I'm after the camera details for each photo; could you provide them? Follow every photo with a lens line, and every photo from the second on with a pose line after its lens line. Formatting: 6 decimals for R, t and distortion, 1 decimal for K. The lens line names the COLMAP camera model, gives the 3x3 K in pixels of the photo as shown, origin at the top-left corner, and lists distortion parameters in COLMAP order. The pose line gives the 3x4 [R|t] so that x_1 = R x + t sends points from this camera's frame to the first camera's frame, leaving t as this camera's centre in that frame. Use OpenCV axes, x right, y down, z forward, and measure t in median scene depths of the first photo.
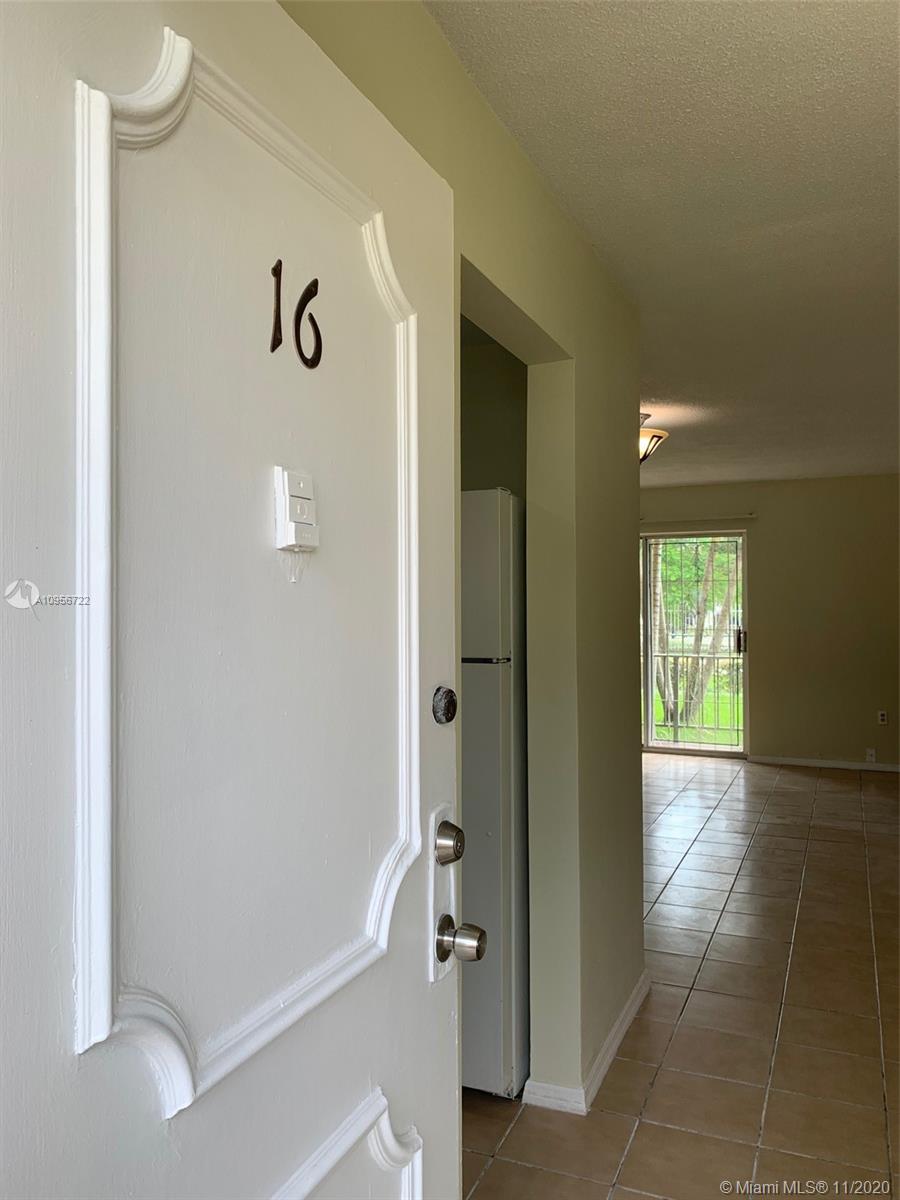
lens RADIAL K [[976.7, 0, 450.0], [0, 976.7, 600.0], [0, 0, 1]] dist [0.127648, -0.202624]
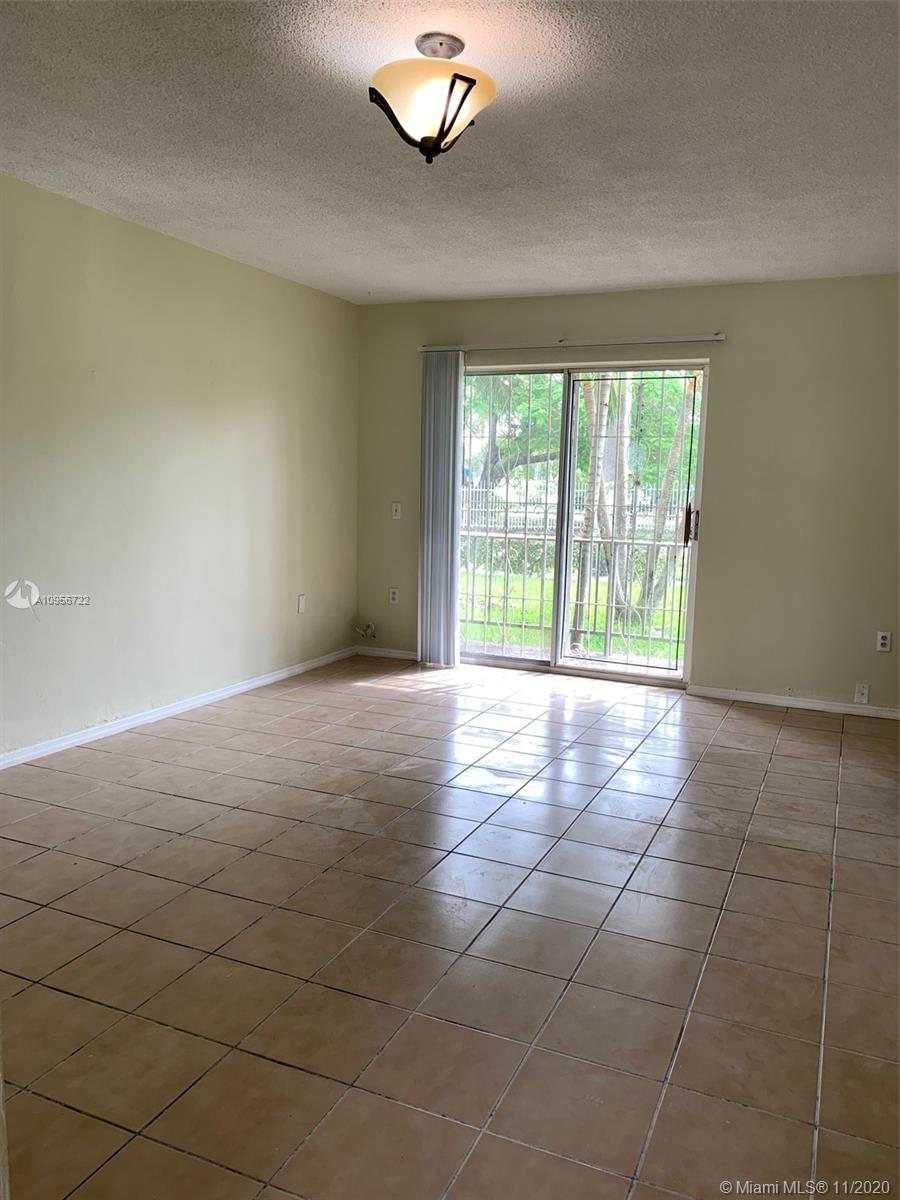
lens RADIAL K [[905.4, 0, 450.0], [0, 905.4, 600.0], [0, 0, 1]] dist [0.013018, -0.004185]
pose [[0.998667, 0.037725, -0.035217, 0.227773], [-0.032647, 0.990304, 0.135028, 0.020981], [0.039969, -0.133698, 0.990216, 0.537894]]
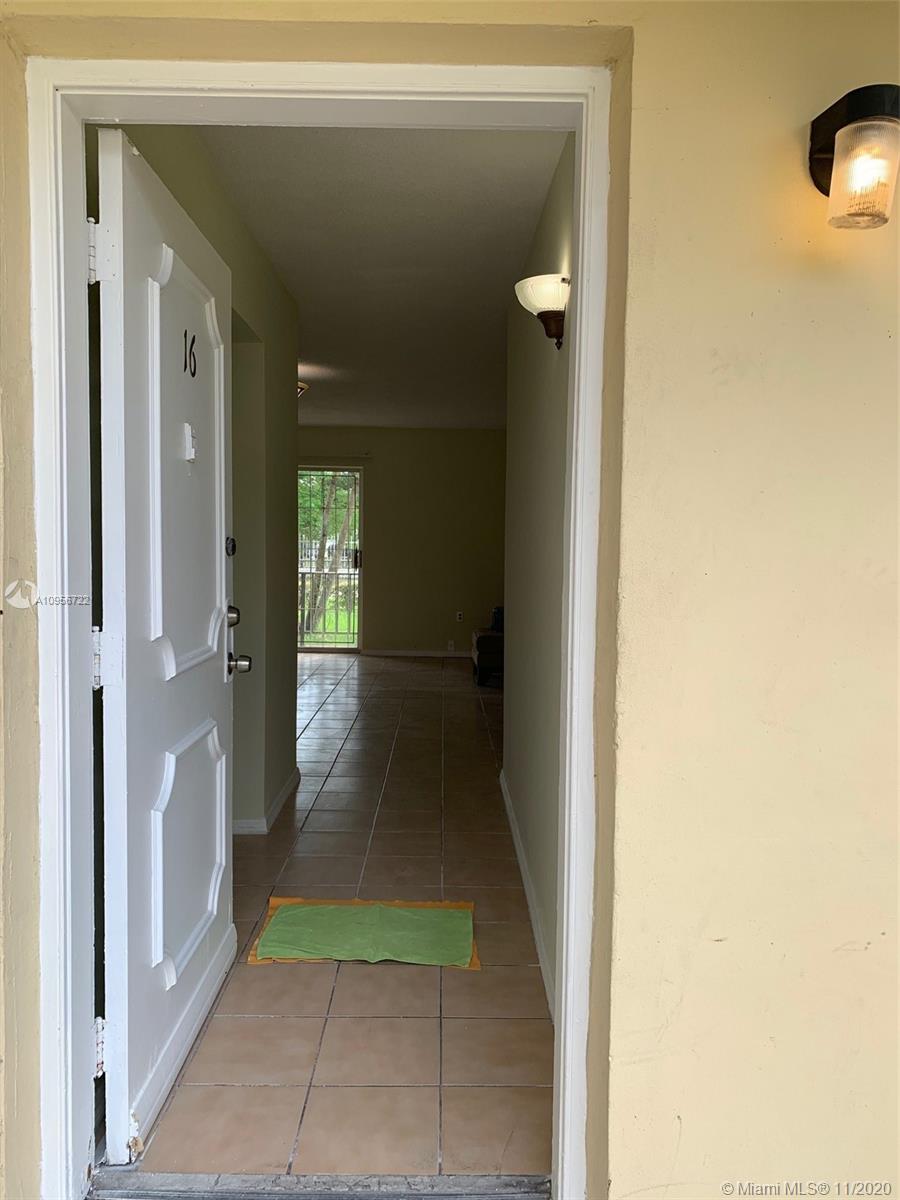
lens RADIAL K [[905.4, 0, 450.0], [0, 905.4, 600.0], [0, 0, 1]] dist [0.013018, -0.004185]
pose [[0.923857, -0.005931, 0.382692, -0.044665], [-0.024332, 0.996947, 0.074190, 0.010654], [-0.381963, -0.077853, 0.920892, -0.126504]]
